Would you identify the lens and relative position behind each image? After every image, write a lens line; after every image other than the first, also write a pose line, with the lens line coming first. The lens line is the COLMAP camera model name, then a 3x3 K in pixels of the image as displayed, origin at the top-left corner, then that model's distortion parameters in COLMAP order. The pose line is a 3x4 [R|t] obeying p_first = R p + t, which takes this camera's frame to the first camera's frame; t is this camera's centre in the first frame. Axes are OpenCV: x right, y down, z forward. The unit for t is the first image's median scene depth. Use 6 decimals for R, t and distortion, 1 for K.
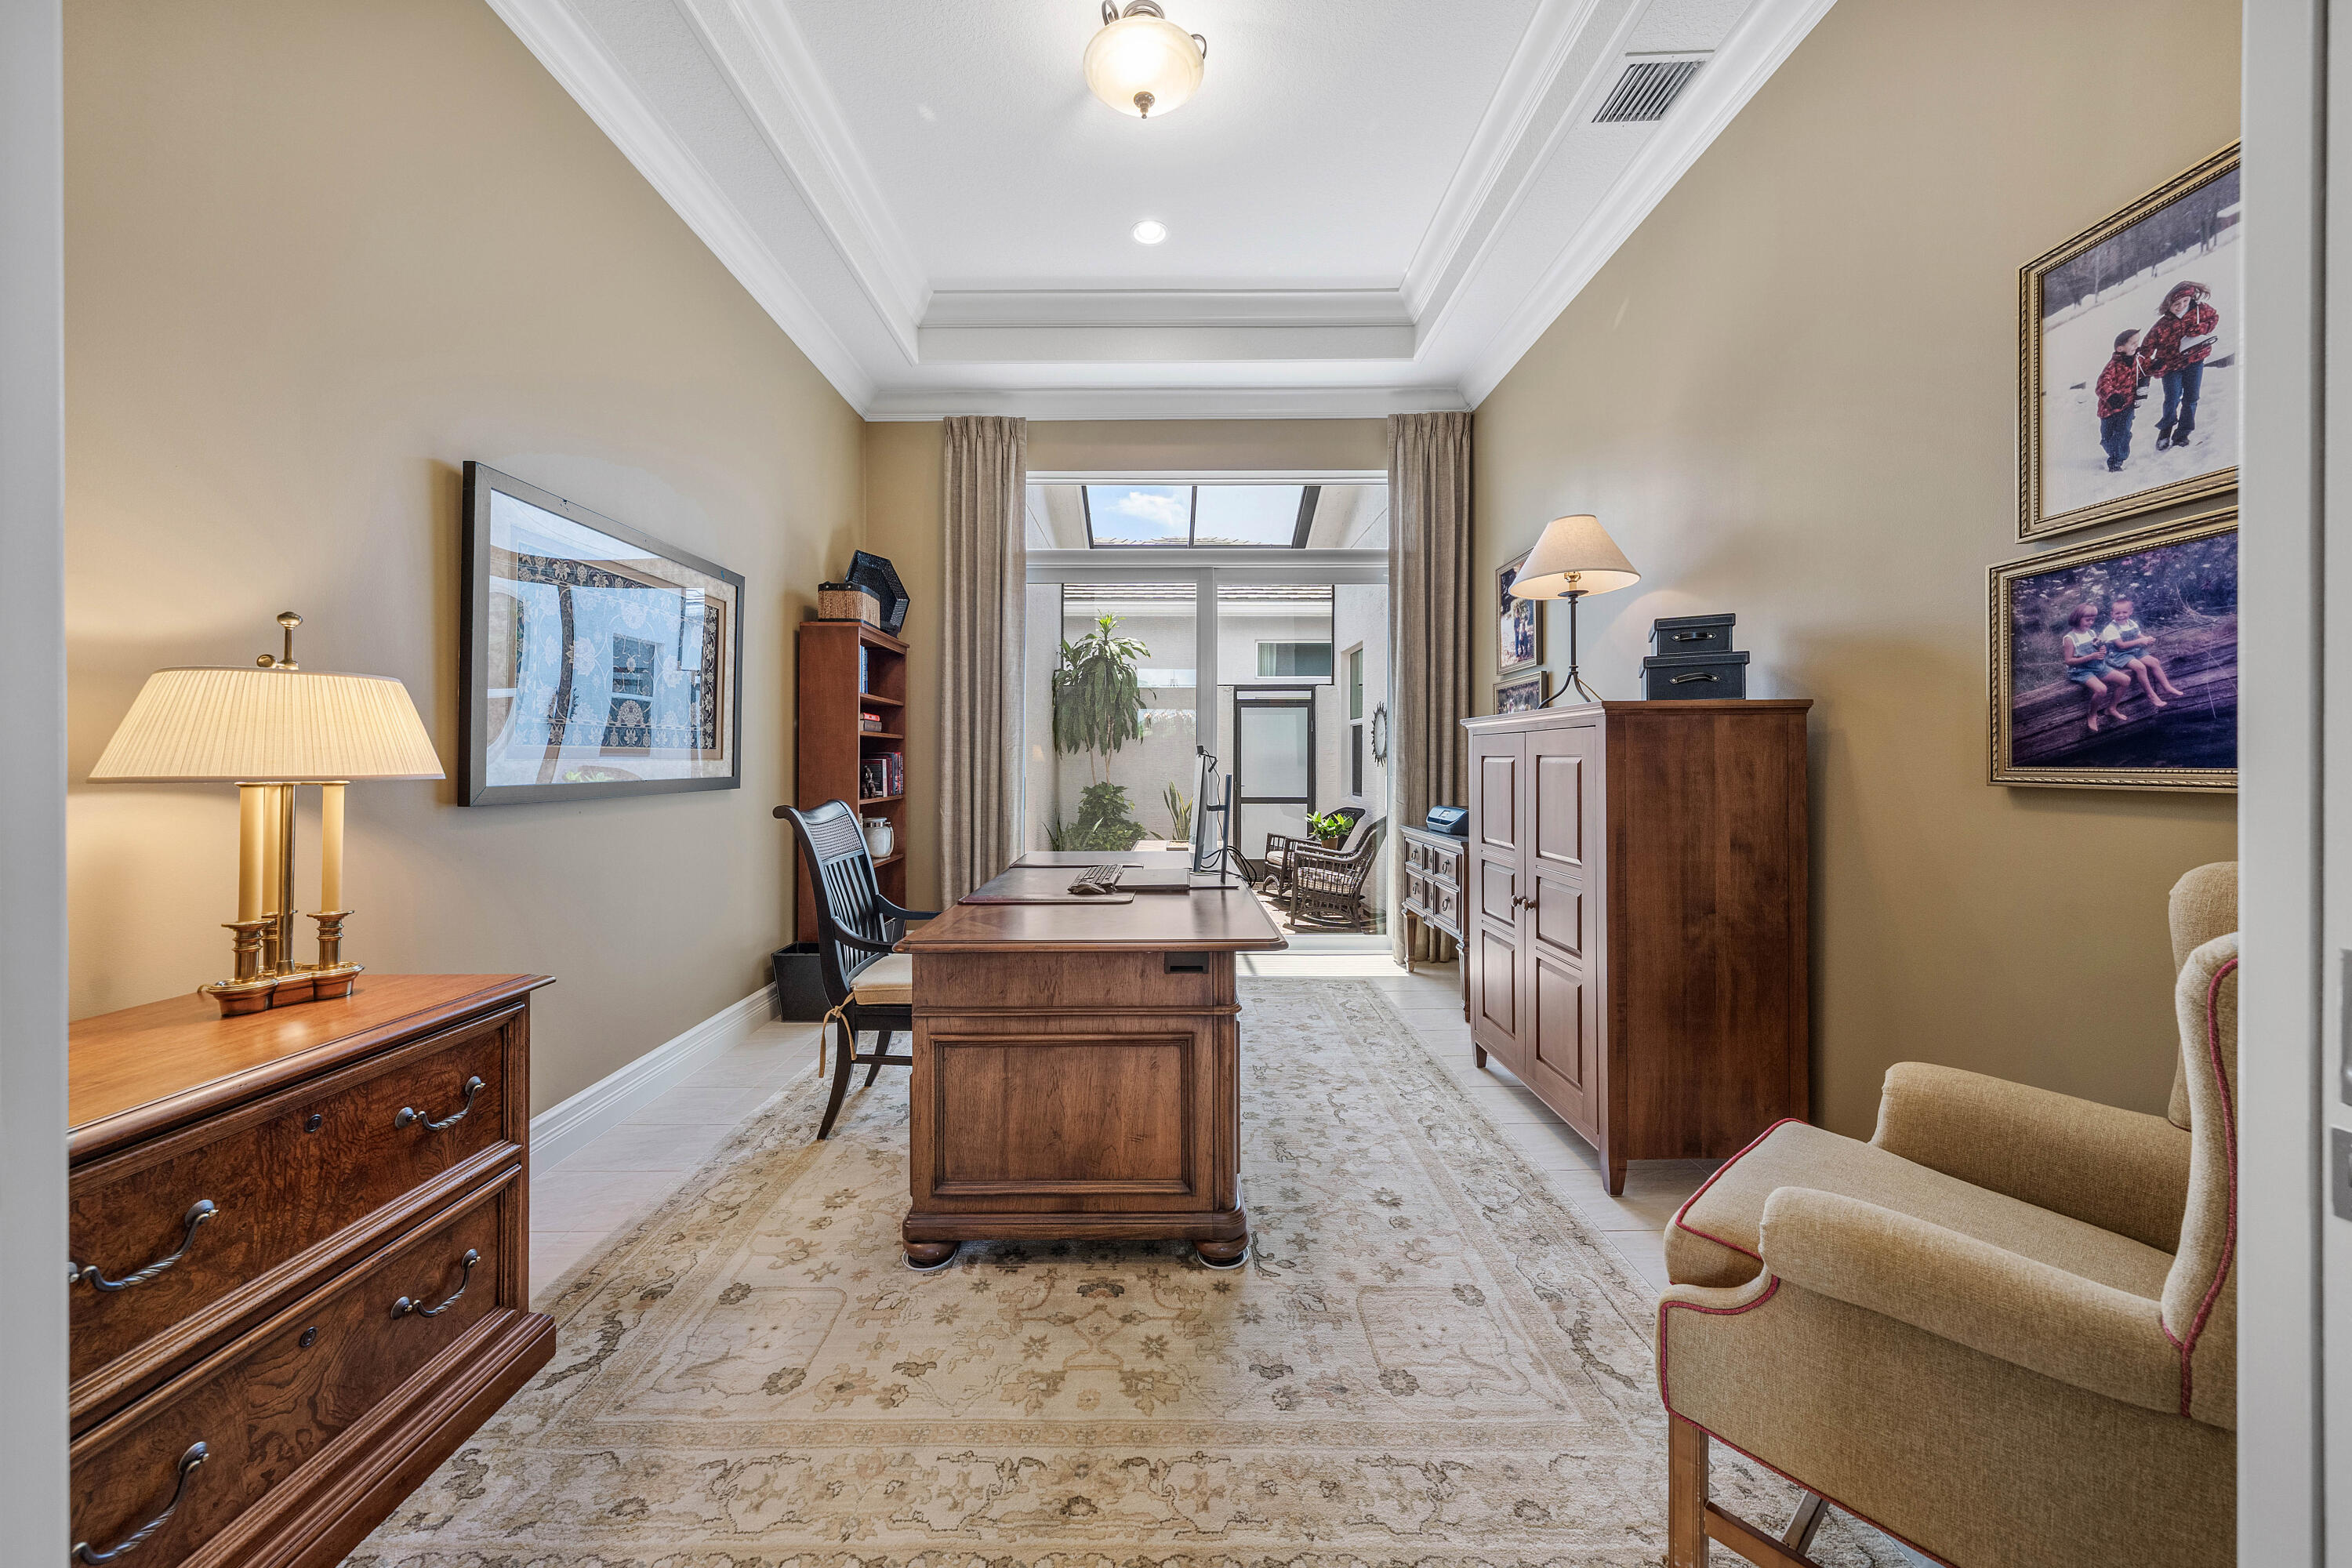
lens RADIAL K [[822.3, 0, 1176.6], [0, 822.3, 765.0], [0, 0, 1]] dist [-0.000343, -0.000006]
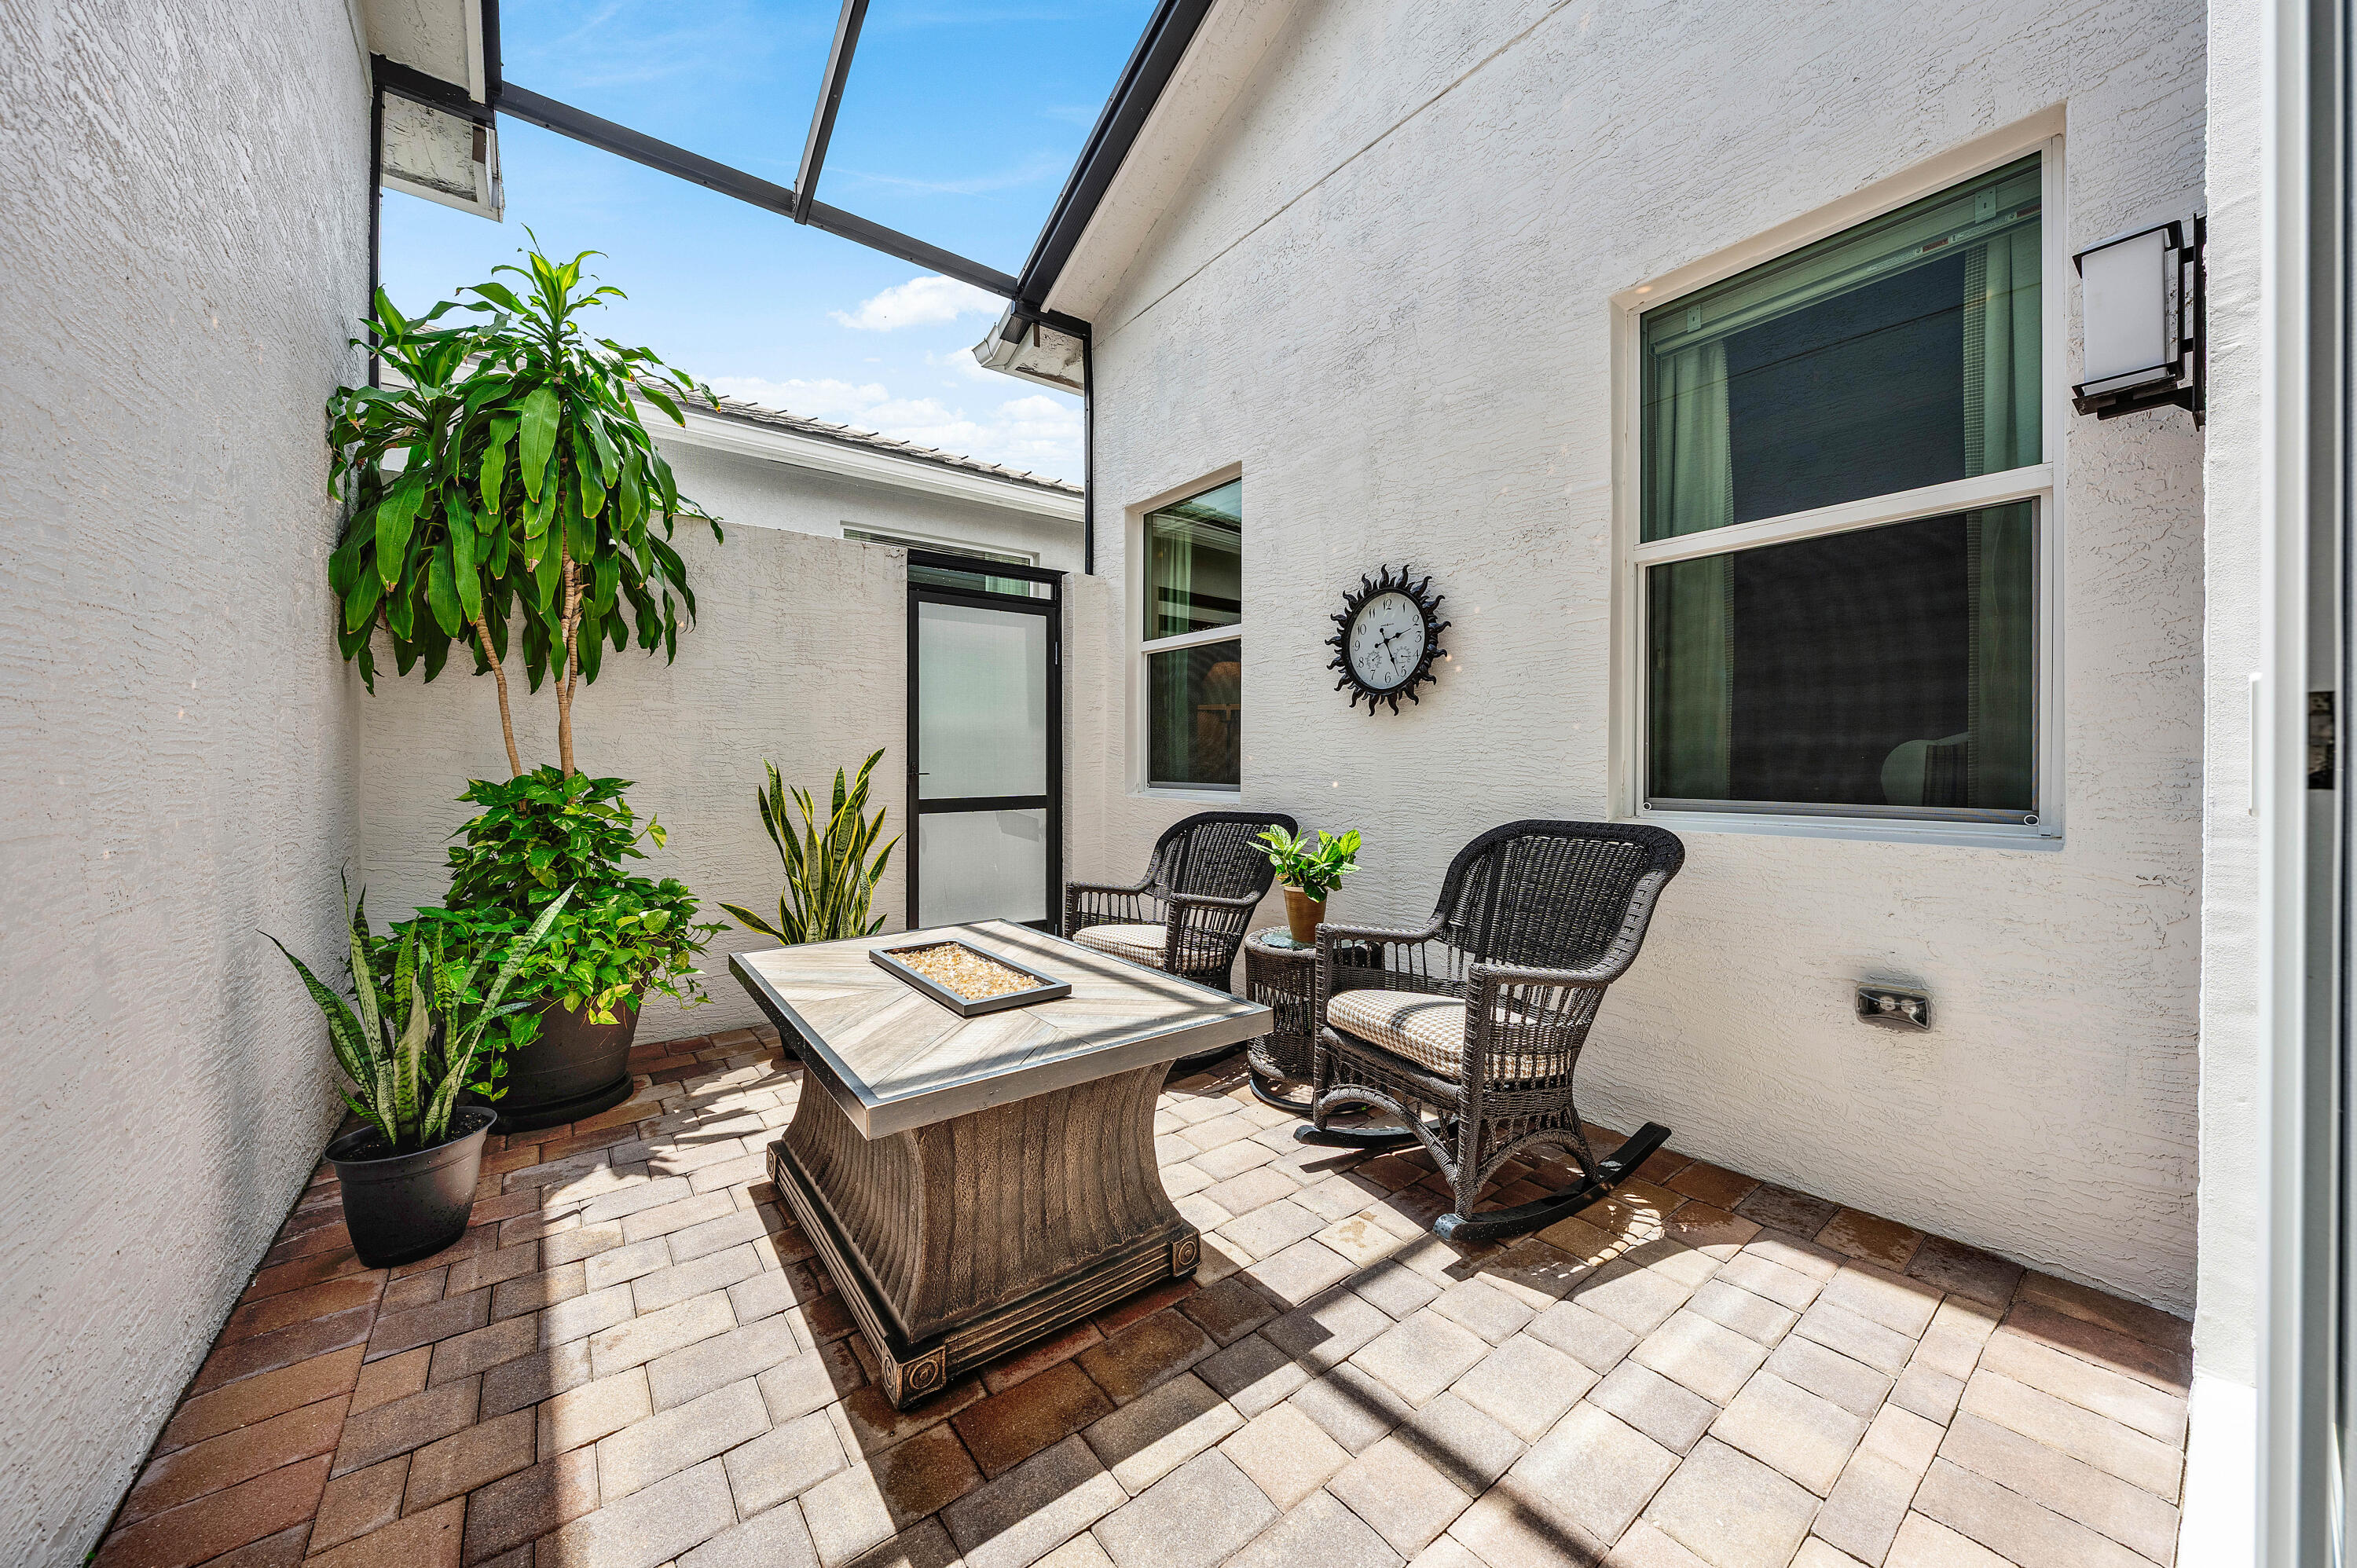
lens RADIAL K [[824.0, 0, 1164.7], [0, 824.0, 769.3], [0, 0, 1]] dist [-0.000343, -0.000006]
pose [[0.811558, -0.010418, 0.584179, -0.080925], [0.006941, 0.999942, 0.008191, 0.020736], [-0.584230, -0.002593, 0.811584, 0.580927]]
